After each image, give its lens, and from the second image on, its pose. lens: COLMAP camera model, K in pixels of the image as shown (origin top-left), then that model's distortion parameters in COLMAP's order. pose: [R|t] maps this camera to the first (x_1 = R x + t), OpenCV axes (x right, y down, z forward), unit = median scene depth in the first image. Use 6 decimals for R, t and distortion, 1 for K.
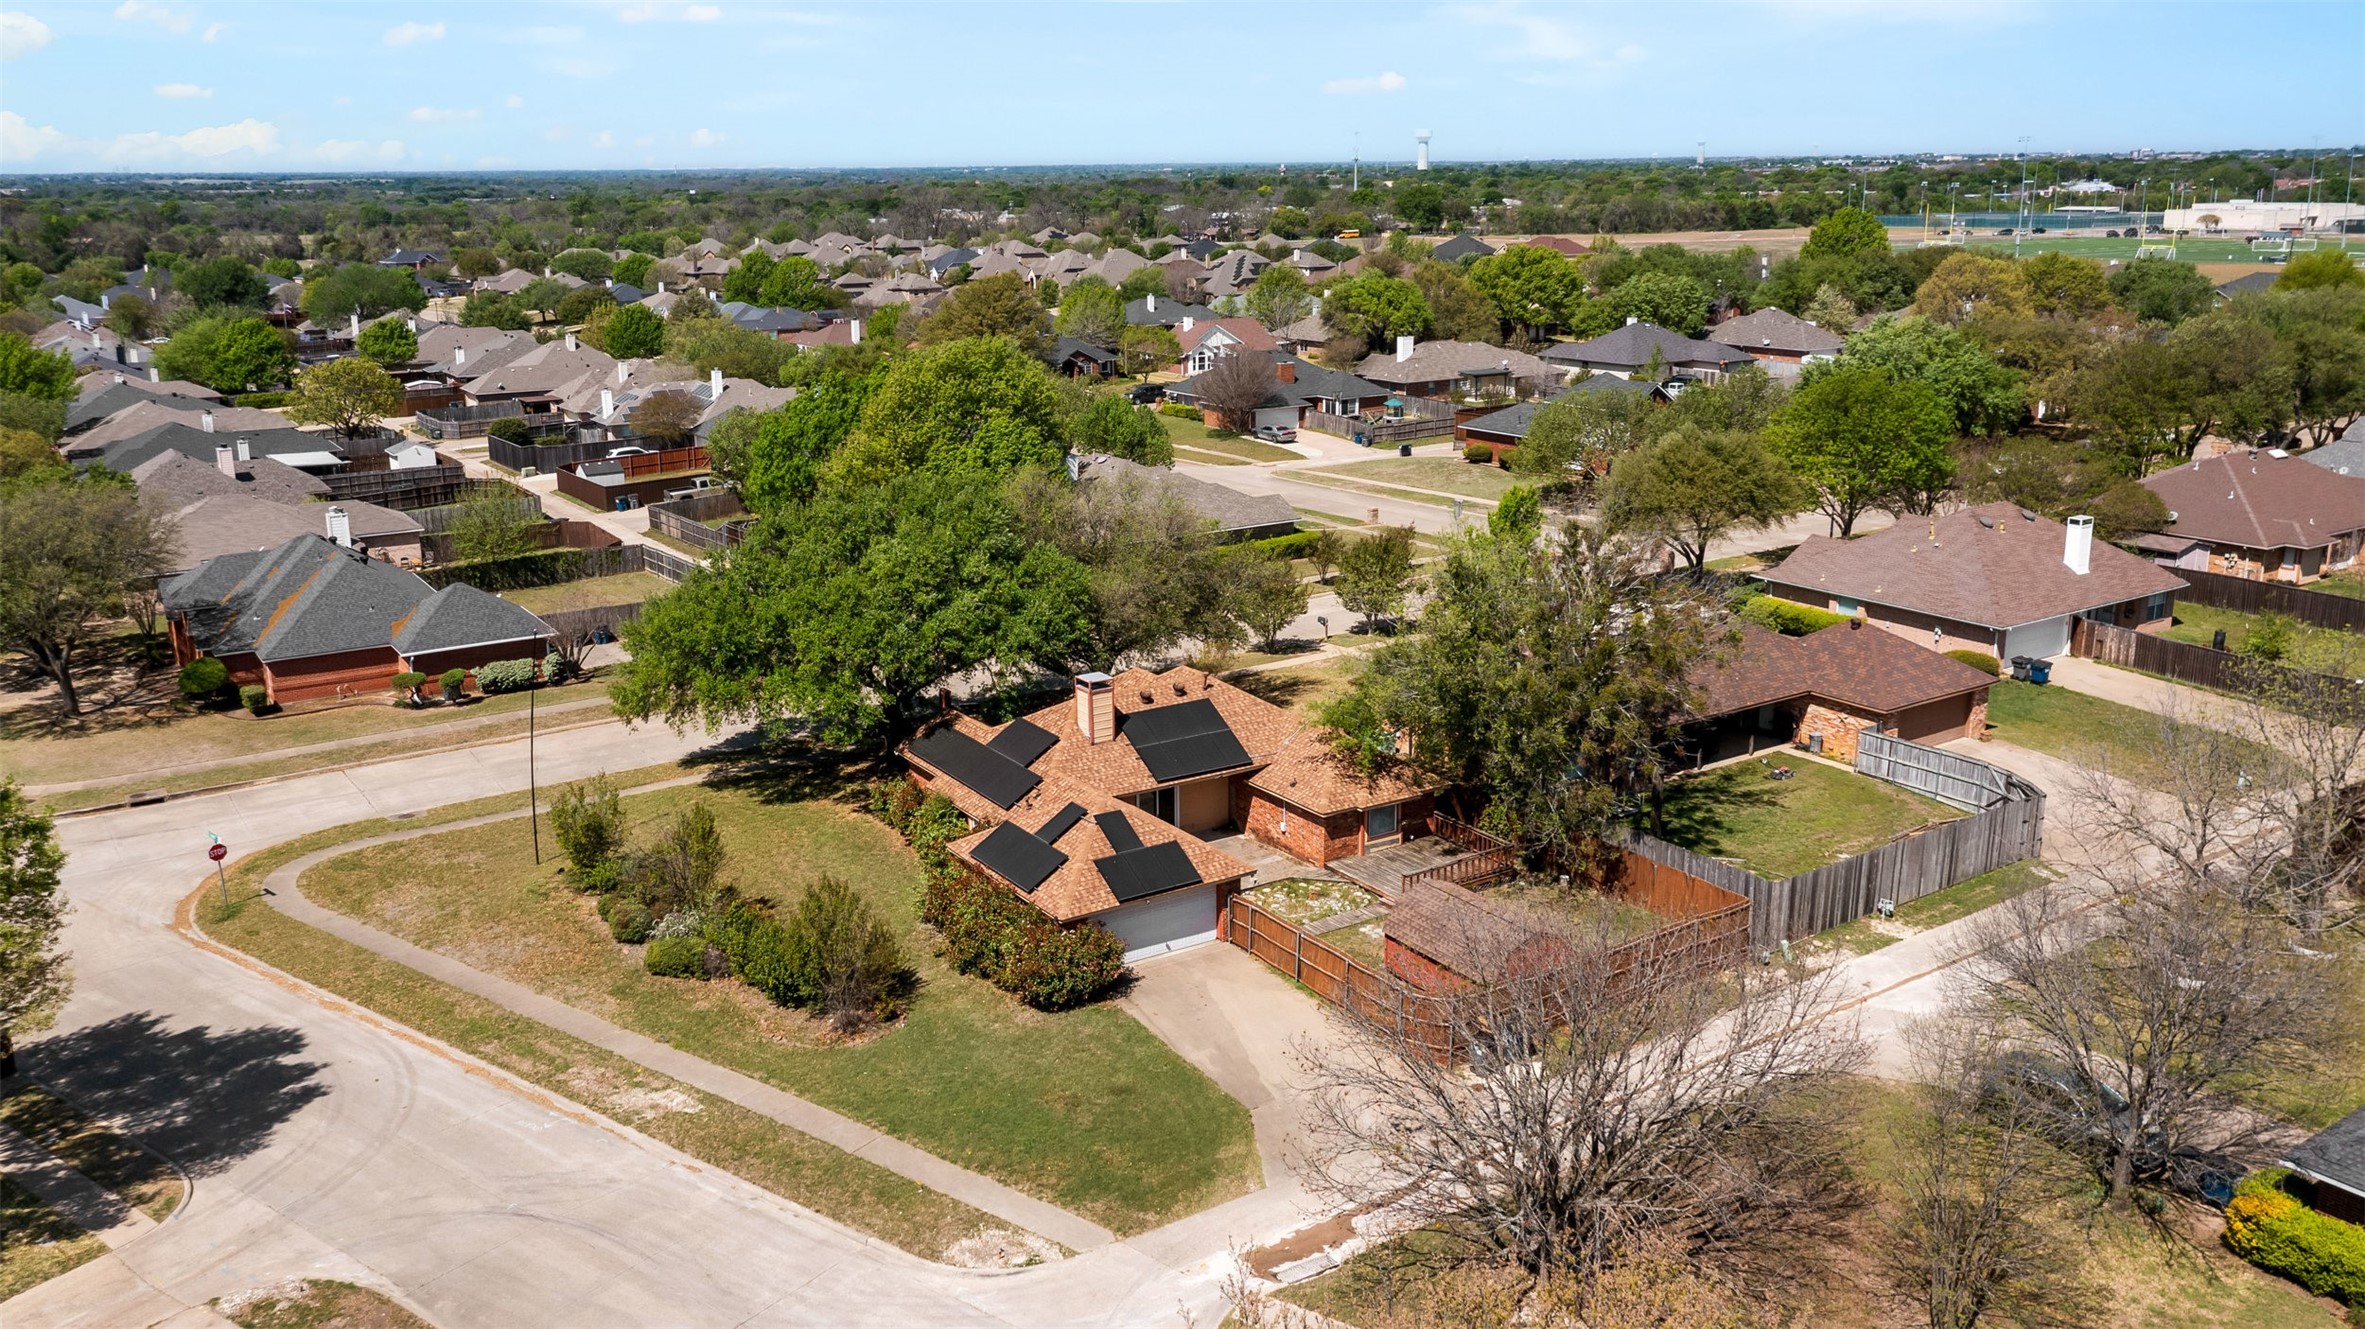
lens RADIAL K [[1852.4, 0, 1182.5], [0, 1852.4, 664.5], [0, 0, 1]] dist [0.038127, -0.161626]
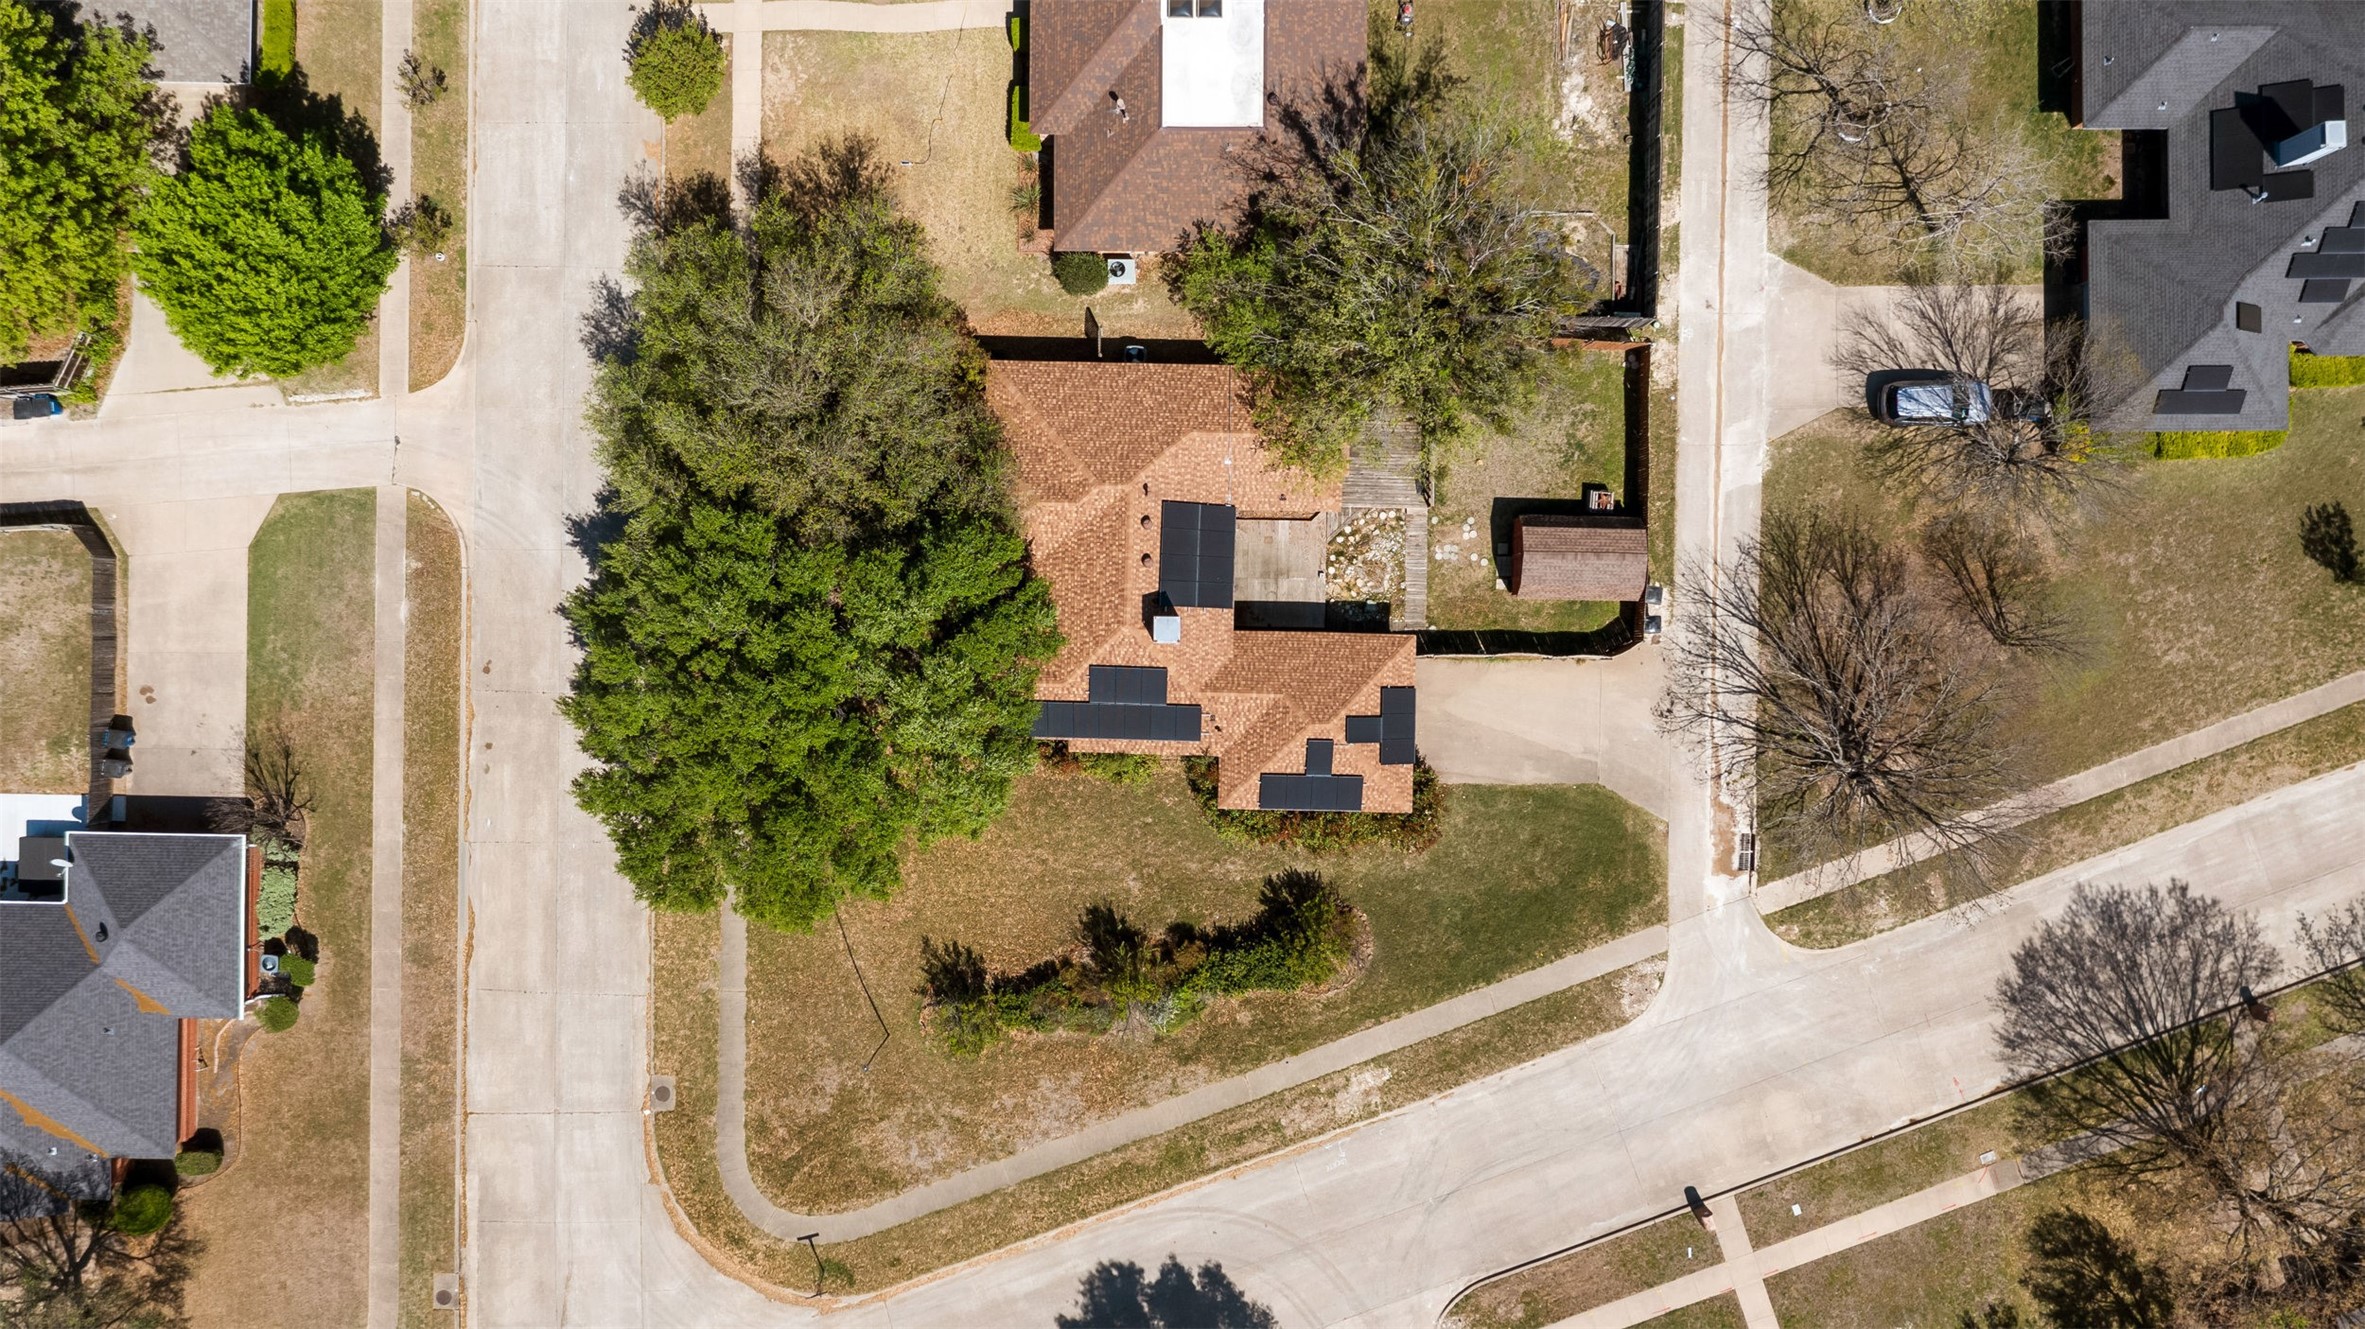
lens RADIAL K [[1902.5, 0, 1182.5], [0, 1902.5, 664.5], [0, 0, 1]] dist [-0.050904, -0.000192]
pose [[0.559971, -0.828328, 0.017481, -0.093489], [0.199036, 0.154975, 0.967661, -1.240873], [-0.804249, -0.538383, 0.251648, 0.830504]]
